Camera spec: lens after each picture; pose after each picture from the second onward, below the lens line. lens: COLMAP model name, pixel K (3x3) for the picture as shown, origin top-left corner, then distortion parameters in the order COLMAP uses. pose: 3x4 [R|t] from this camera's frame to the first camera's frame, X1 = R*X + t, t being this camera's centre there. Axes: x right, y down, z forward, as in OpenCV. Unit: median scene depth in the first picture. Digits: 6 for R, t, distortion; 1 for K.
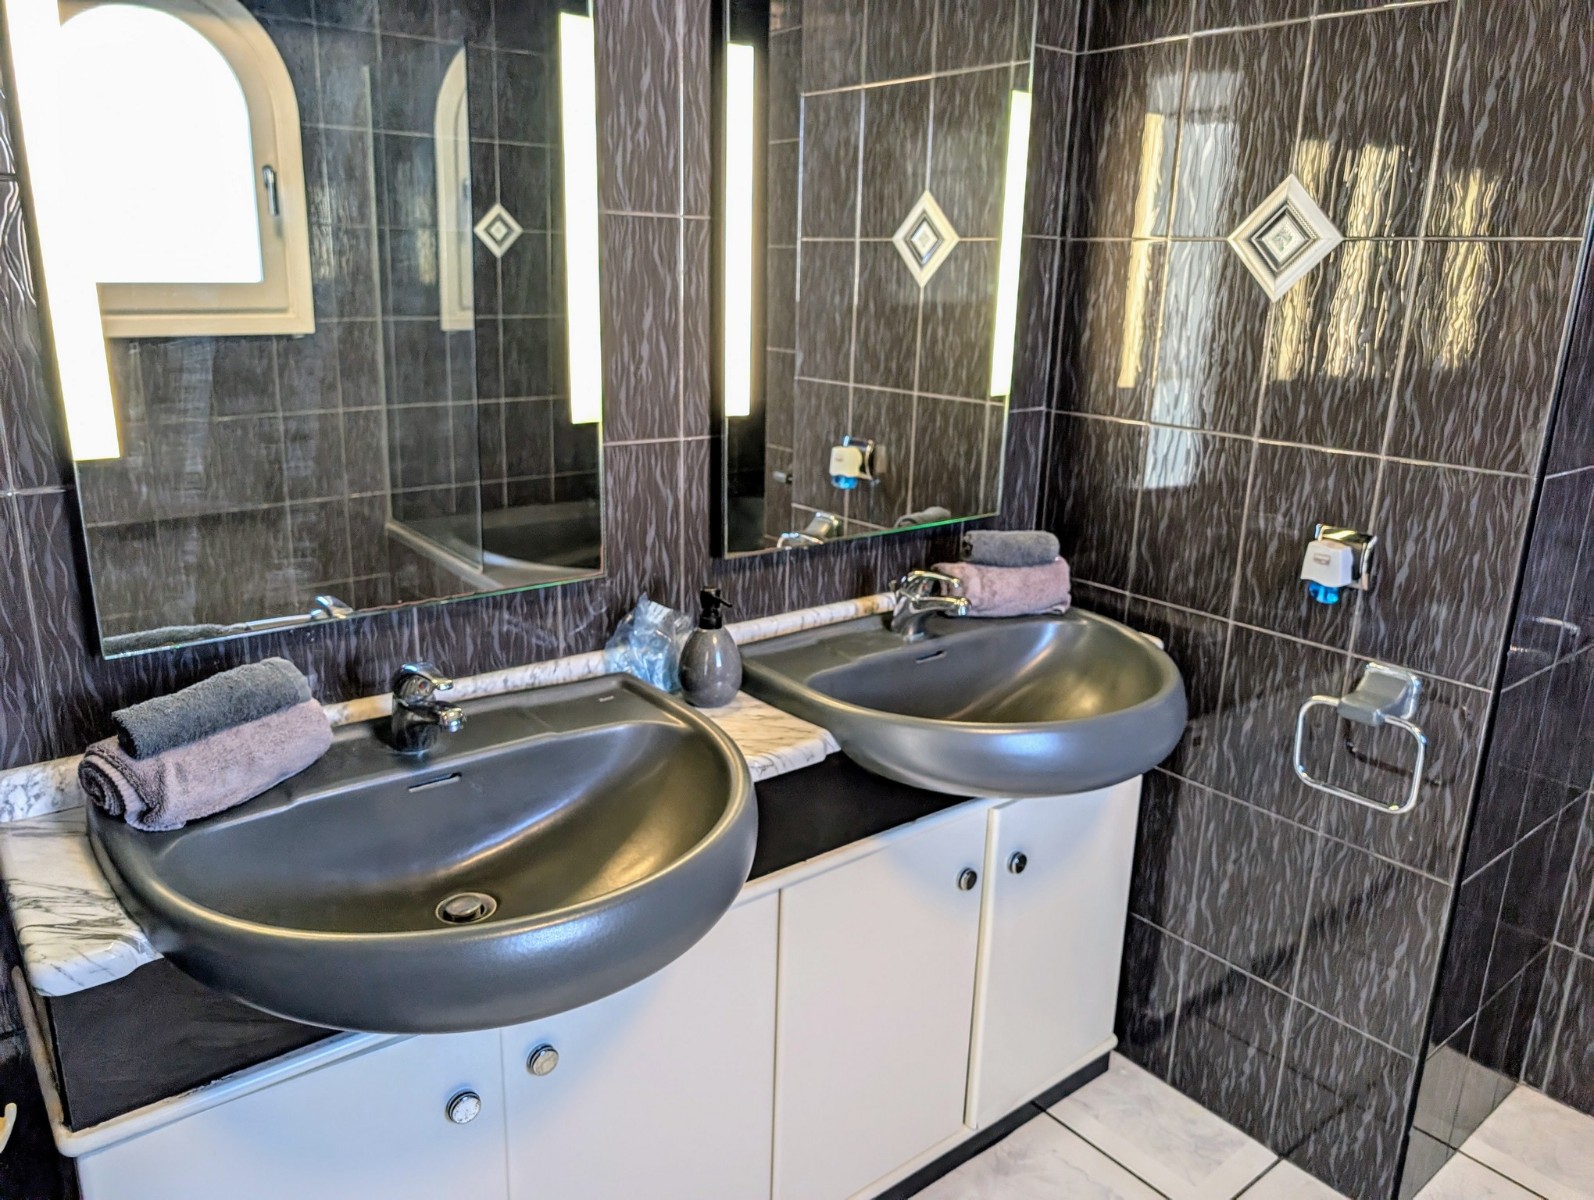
lens RADIAL K [[1148.7, 0, 808.9], [0, 1148.7, 602.8], [0, 0, 1]] dist [0.016301, -0.012813]
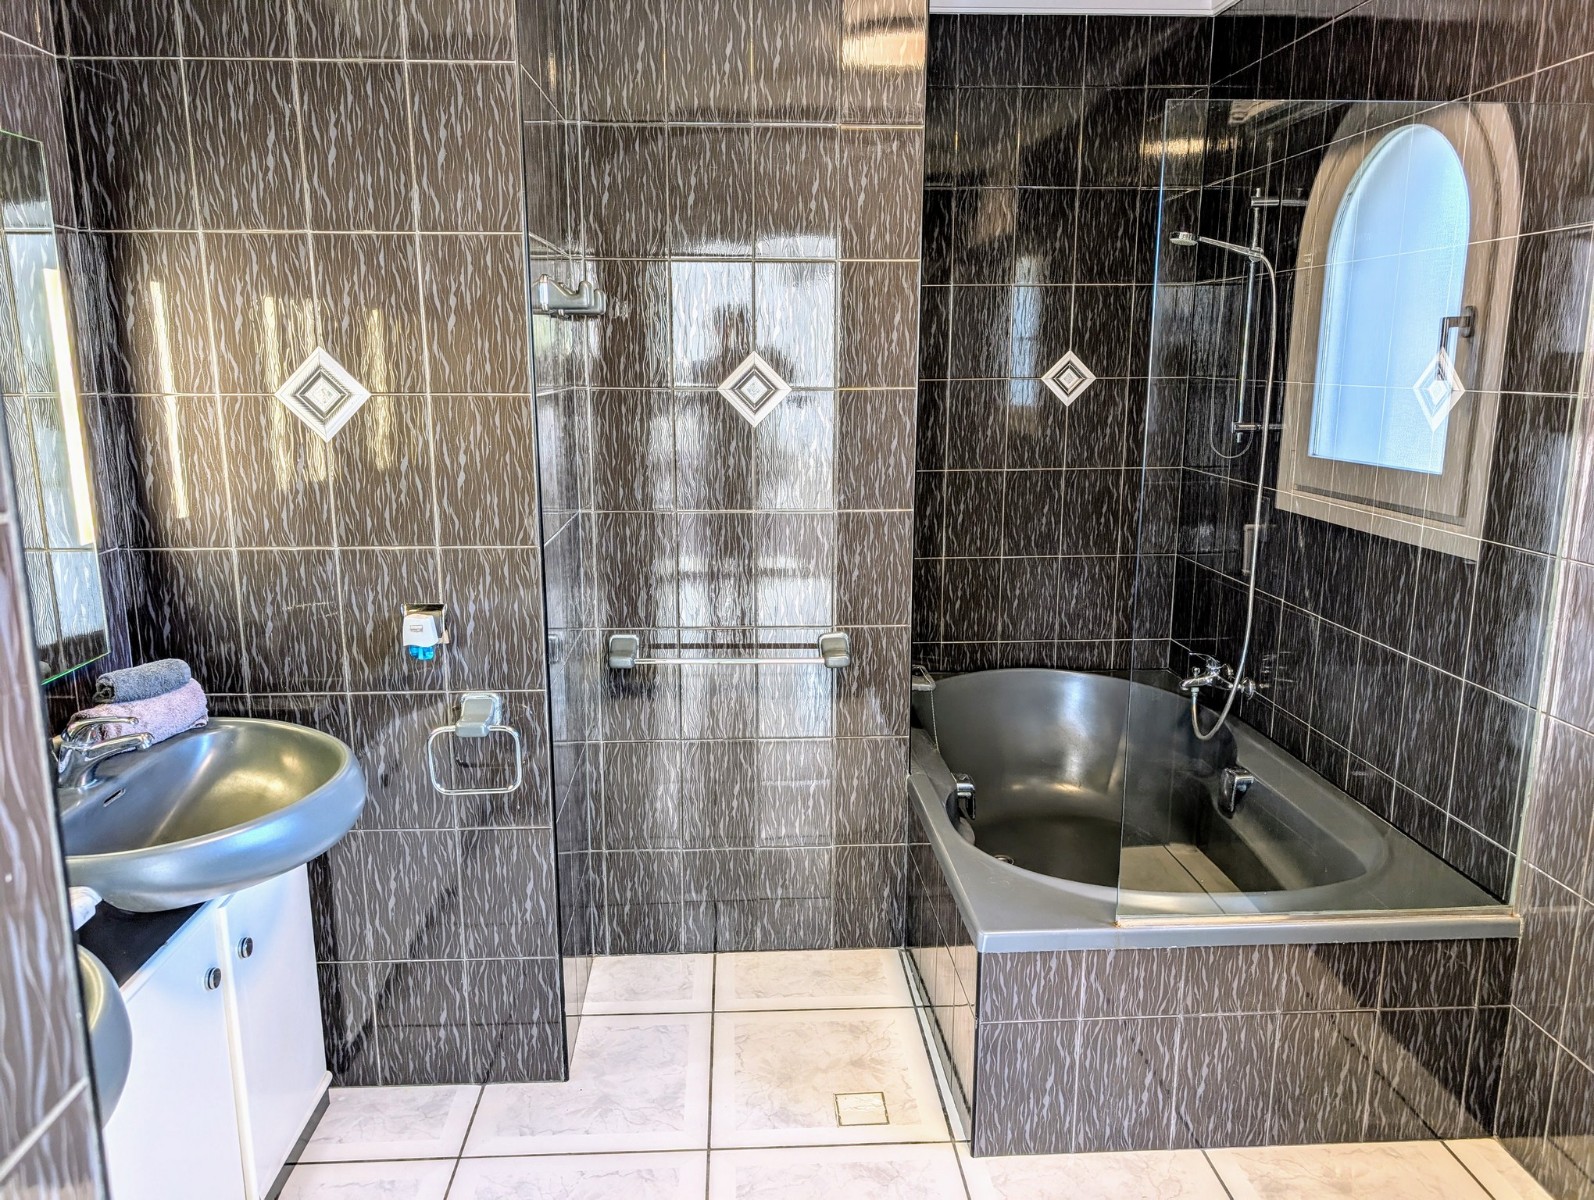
lens RADIAL K [[1148.7, 0, 793.0], [0, 1148.7, 606.3], [0, 0, 1]] dist [0.016301, -0.012813]
pose [[0.589563, -0.197551, 0.783191, -0.315160], [0.240478, 0.968589, 0.063290, -0.039003], [-0.771094, 0.151027, 0.618551, -0.156575]]
